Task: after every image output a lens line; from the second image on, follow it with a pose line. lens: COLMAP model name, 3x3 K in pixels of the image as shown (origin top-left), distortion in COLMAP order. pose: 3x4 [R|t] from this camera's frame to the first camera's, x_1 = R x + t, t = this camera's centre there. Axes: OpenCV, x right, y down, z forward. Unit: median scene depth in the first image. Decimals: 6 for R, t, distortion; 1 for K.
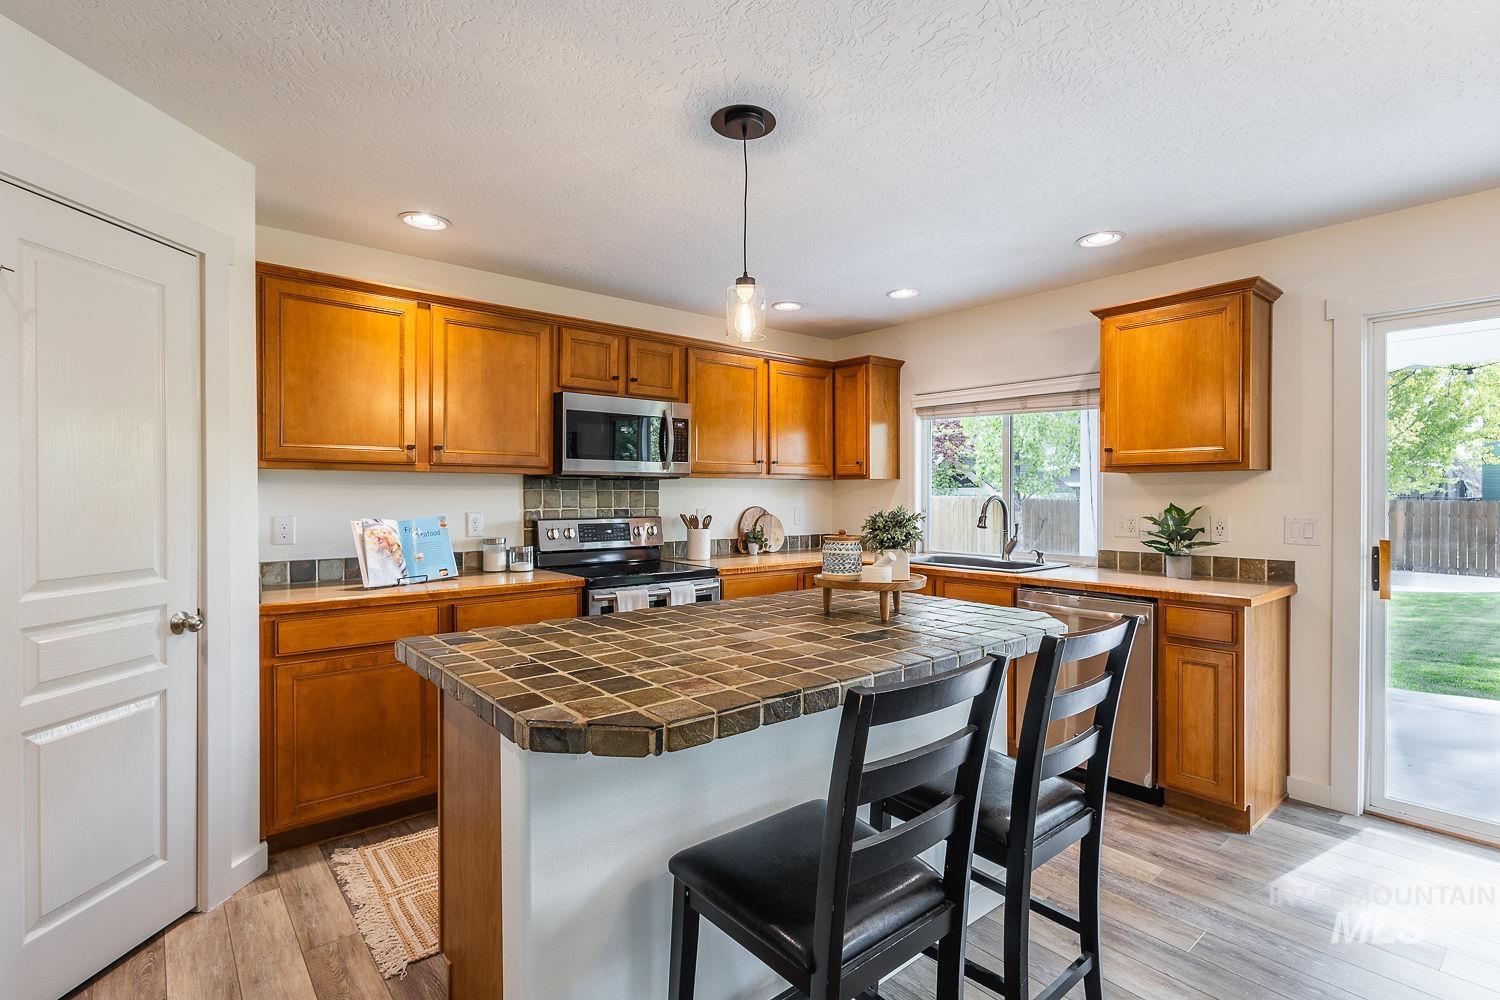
lens RADIAL K [[707.3, 0, 754.2], [0, 707.3, 500.7], [0, 0, 1]] dist [0.001171, 0.000121]
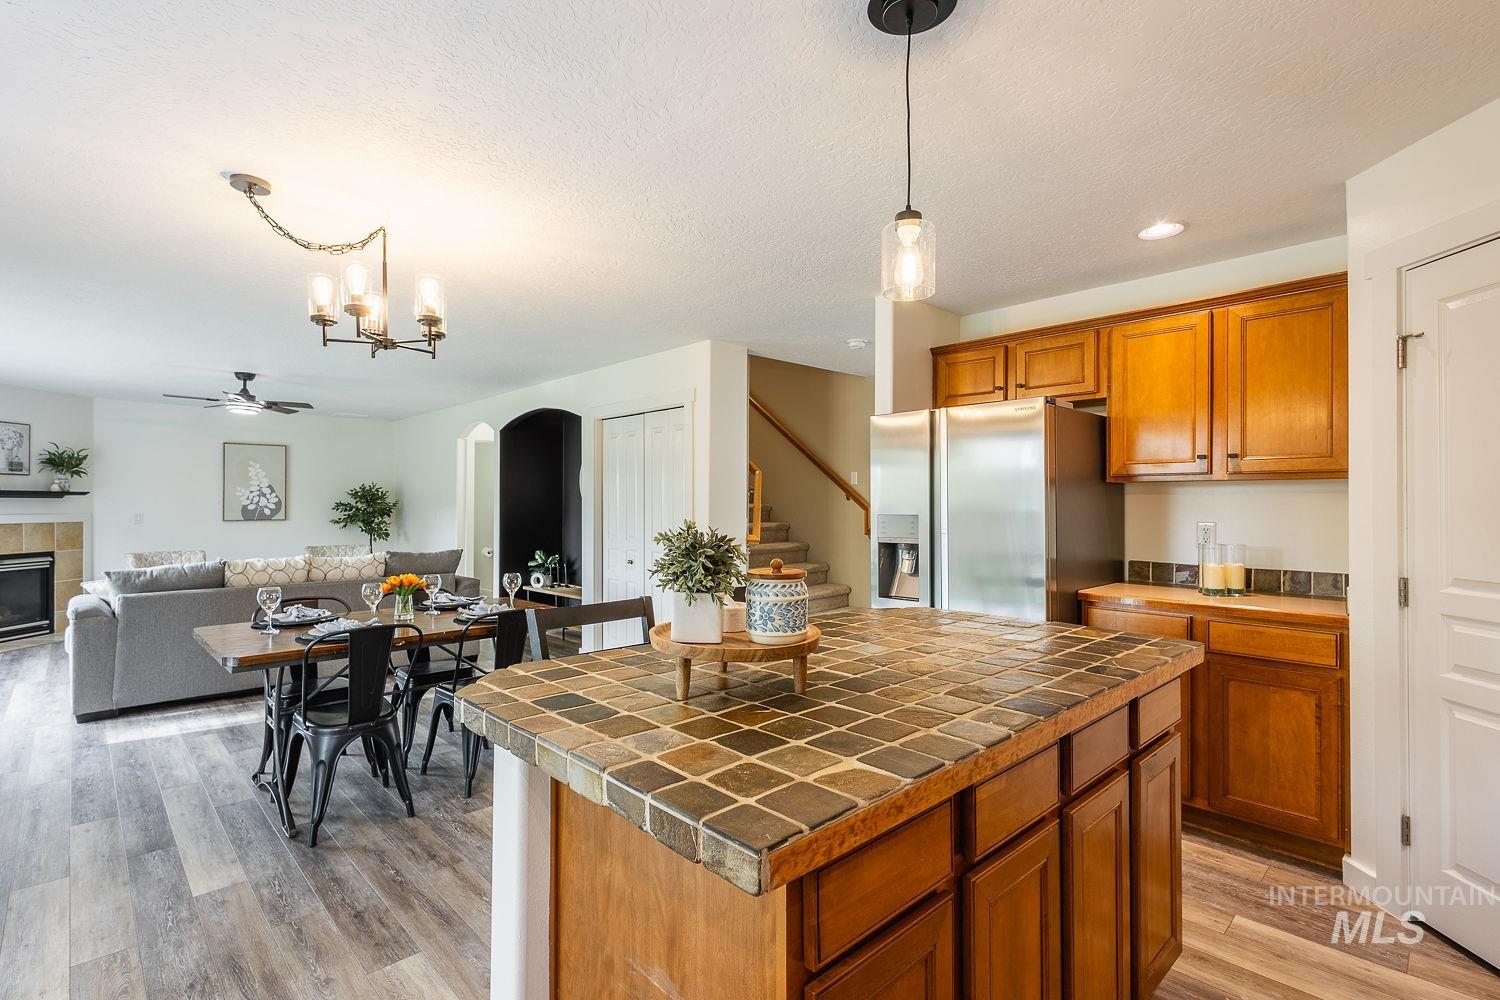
lens RADIAL K [[705.5, 0, 747.0], [0, 705.5, 500.7], [0, 0, 1]] dist [0.014068, -0.007521]
pose [[-0.998067, -0.001021, -0.062145, 0.119249], [-0.001315, 0.999988, 0.004688, -0.010735], [0.062140, 0.004761, -0.998056, 1.016998]]
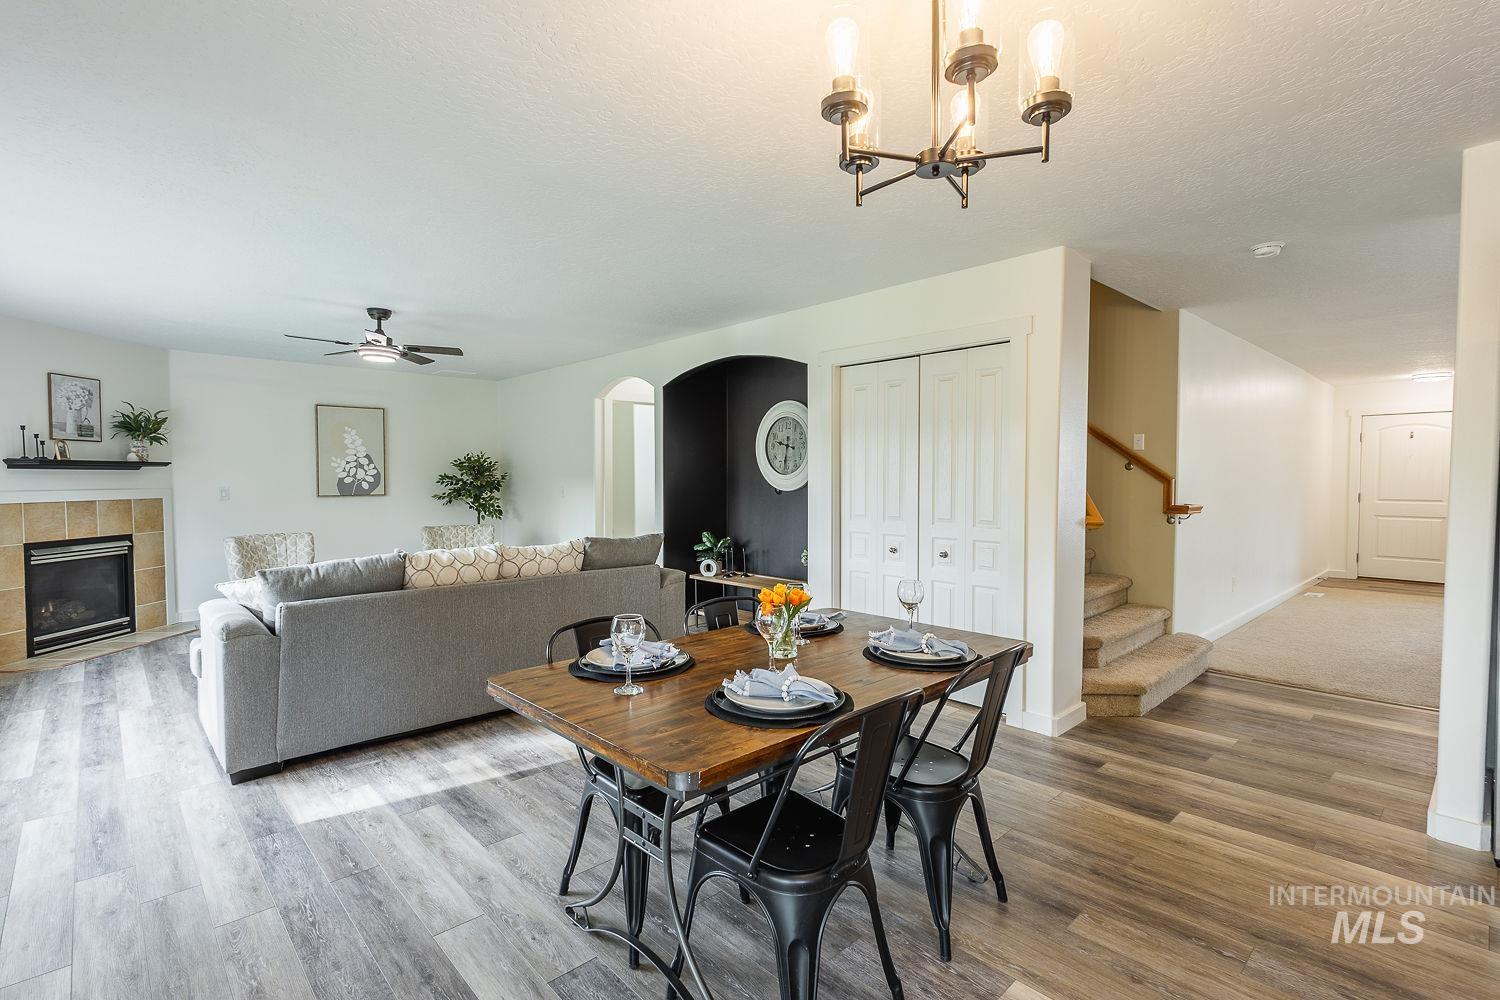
lens RADIAL K [[703.3, 0, 750.0], [0, 703.3, 500.0], [0, 0, 1]] dist [0.001977, -0.000051]
pose [[-0.998443, 0.003256, -0.055686, 0.584825], [0.000896, 0.999102, 0.042364, -0.004266], [0.055774, 0.042249, -0.997549, 0.626480]]
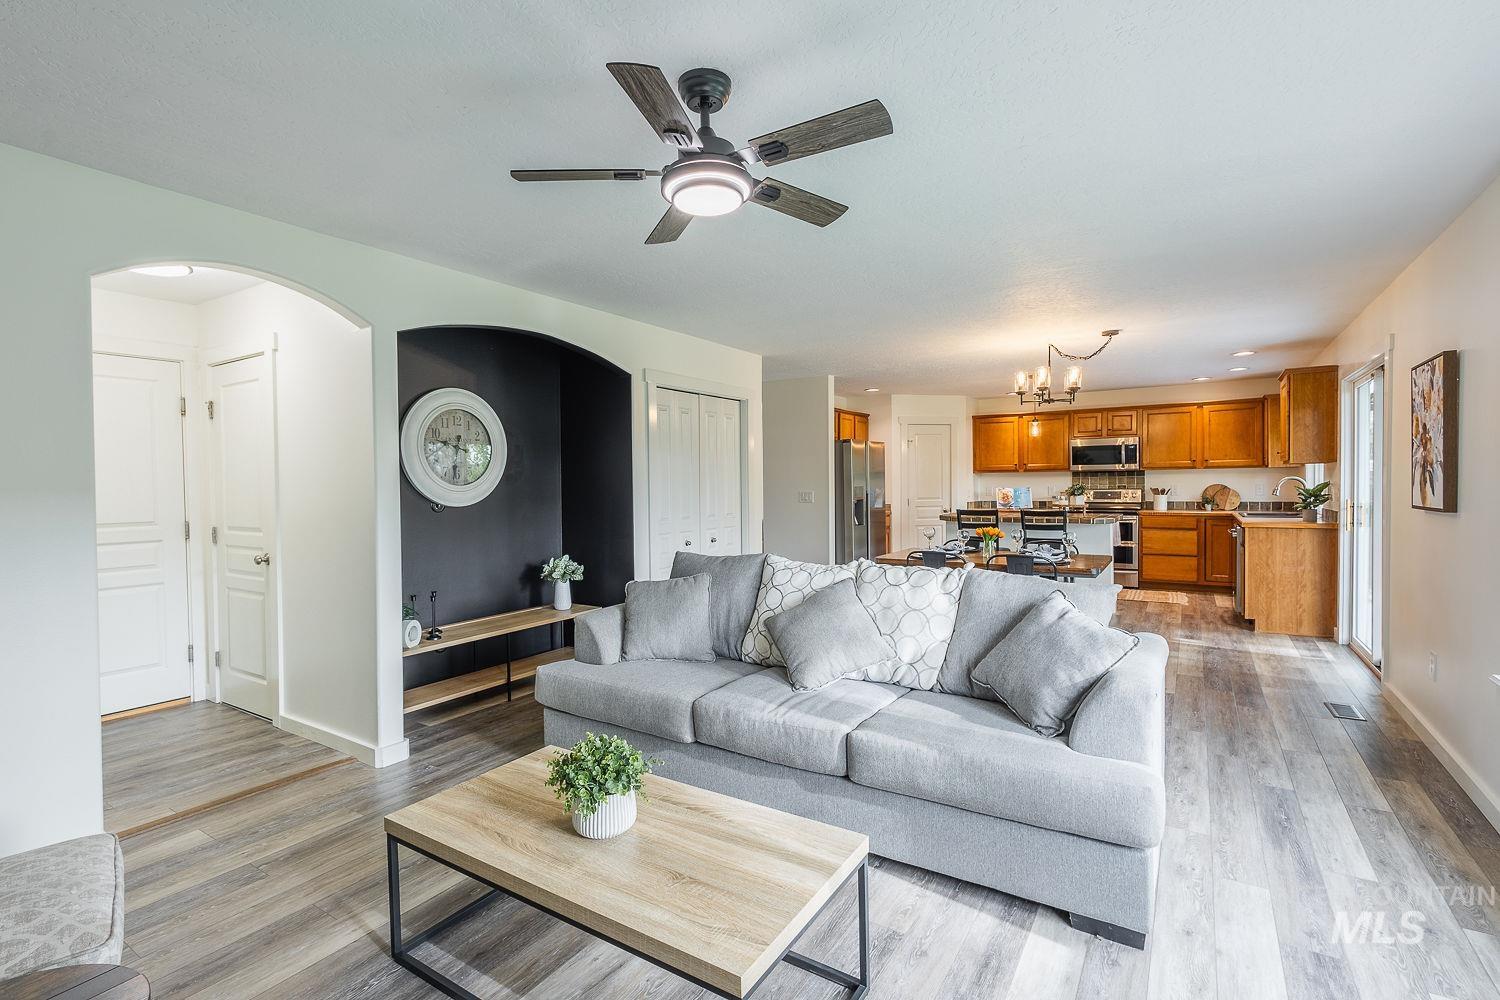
lens RADIAL K [[699.6, 0, 748.2], [0, 699.6, 499.9], [0, 0, 1]] dist [0.011630, -0.000251]
pose [[0.299774, 0.016987, -0.953859, 1.728562], [0.004347, 0.999807, 0.019172, 0.011473], [0.954000, -0.009893, 0.299642, -0.854429]]
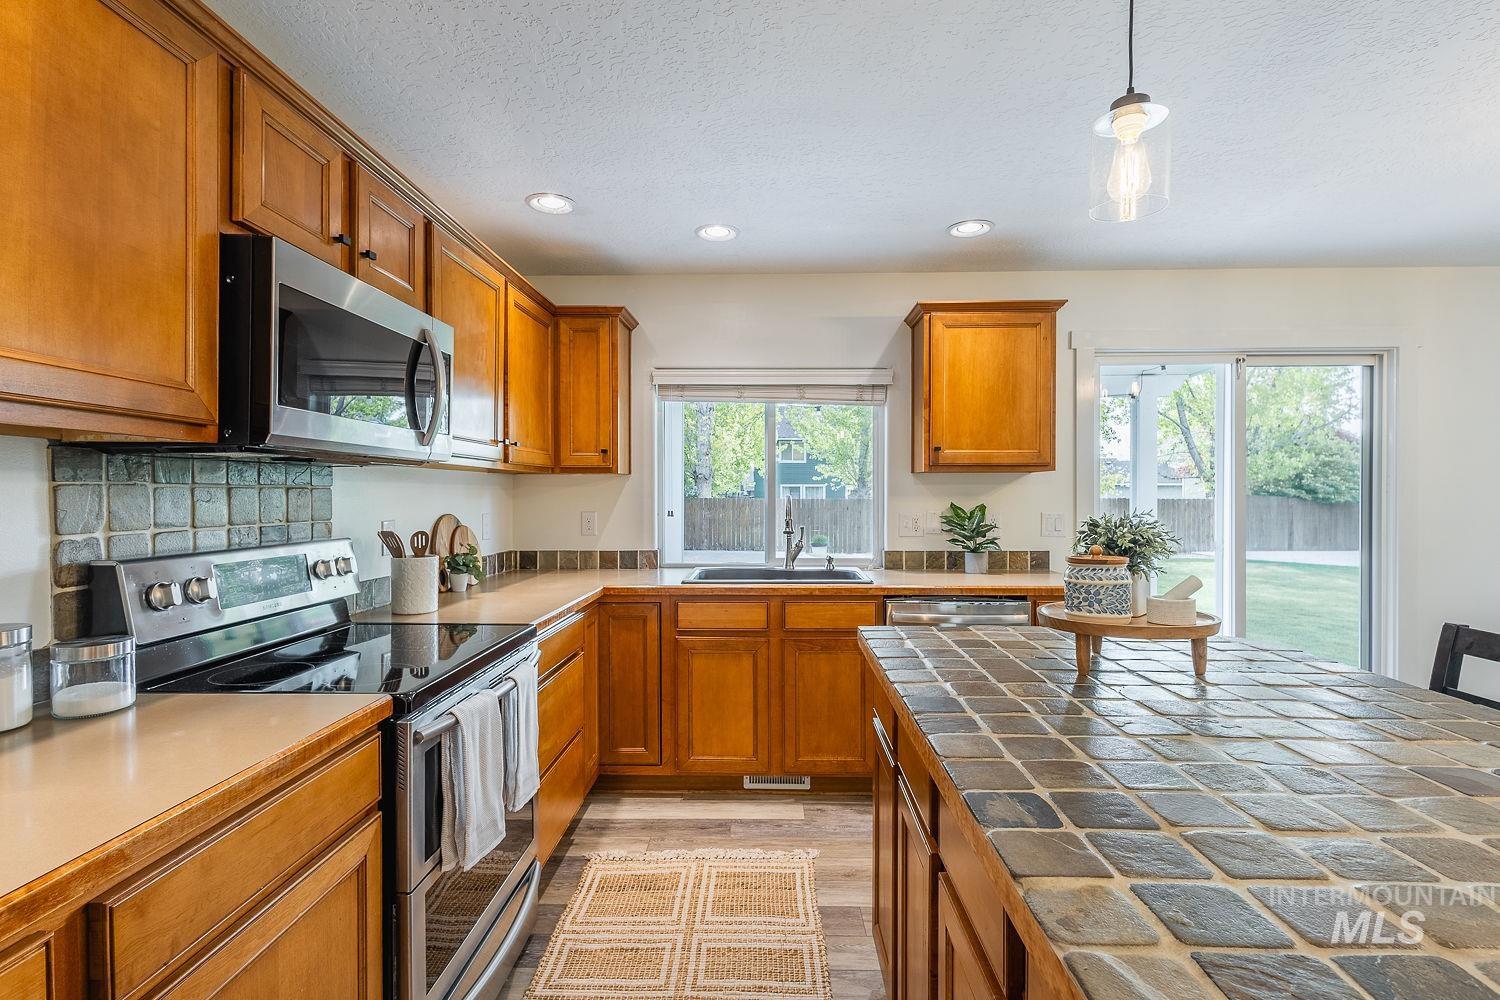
lens RADIAL K [[703.3, 0, 750.0], [0, 703.3, 500.0], [0, 0, 1]] dist [0.001977, -0.000051]
pose [[0.660395, -0.006984, 0.750886, -0.366061], [0.007946, 0.999966, 0.002312, -0.004314], [-0.750876, 0.004440, 0.660428, 0.505178]]
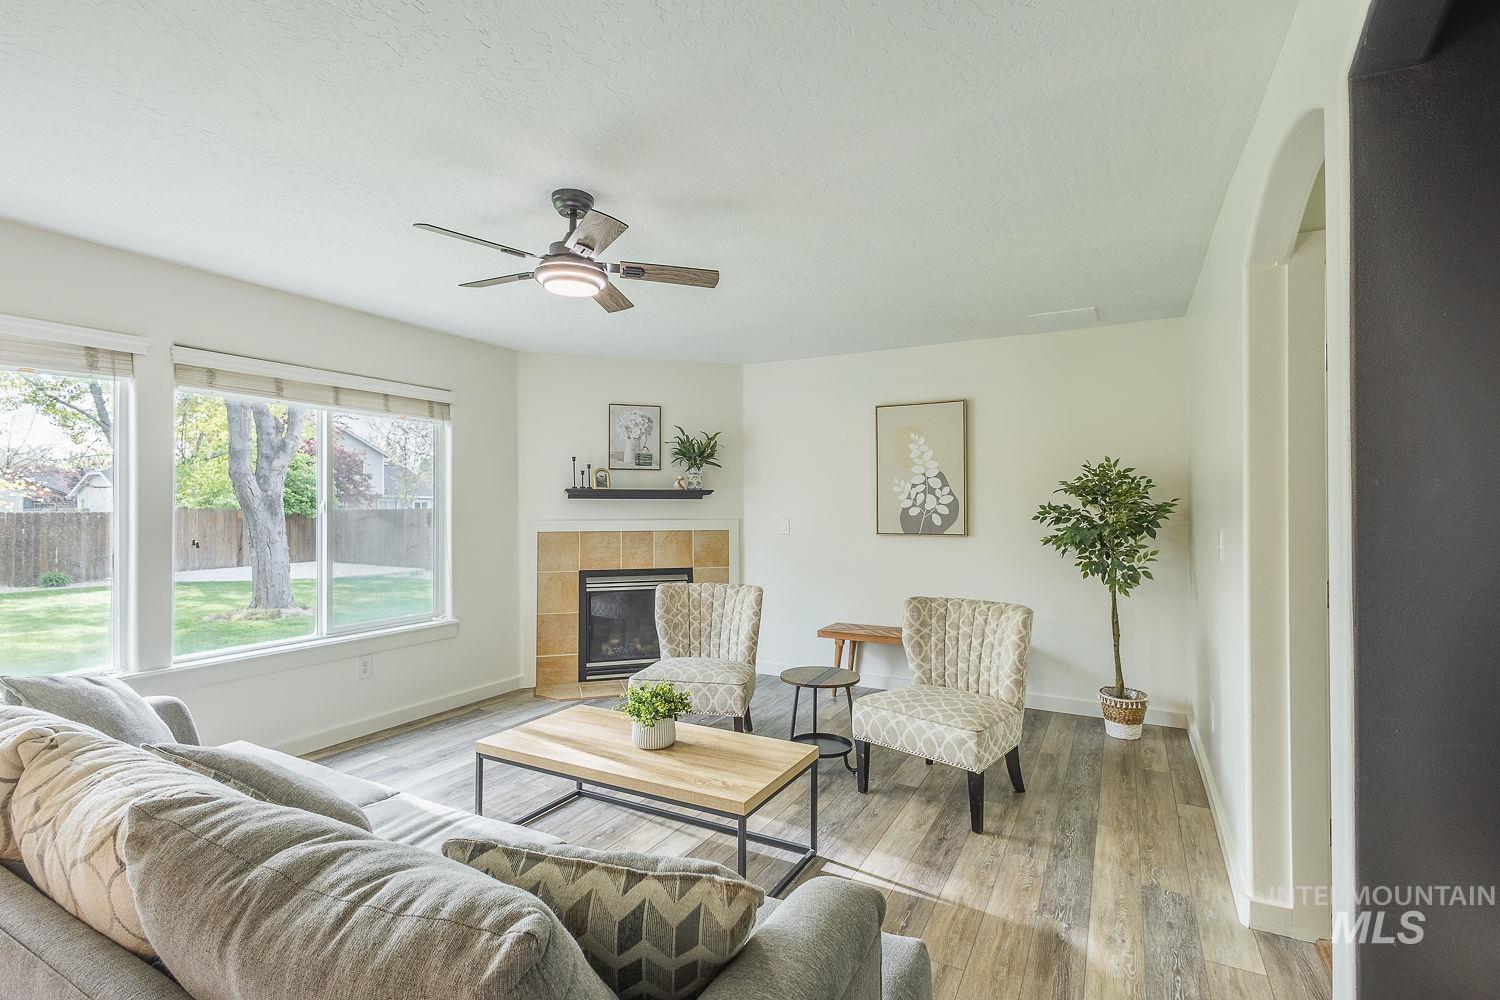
lens RADIAL K [[699.6, 0, 748.2], [0, 699.6, 499.9], [0, 0, 1]] dist [0.011630, -0.000251]
pose [[-0.375825, 0.007439, 0.926661, 0.479884], [0.008391, 0.999954, -0.004624, 0.003988], [-0.926653, 0.006038, -0.375870, -0.619927]]
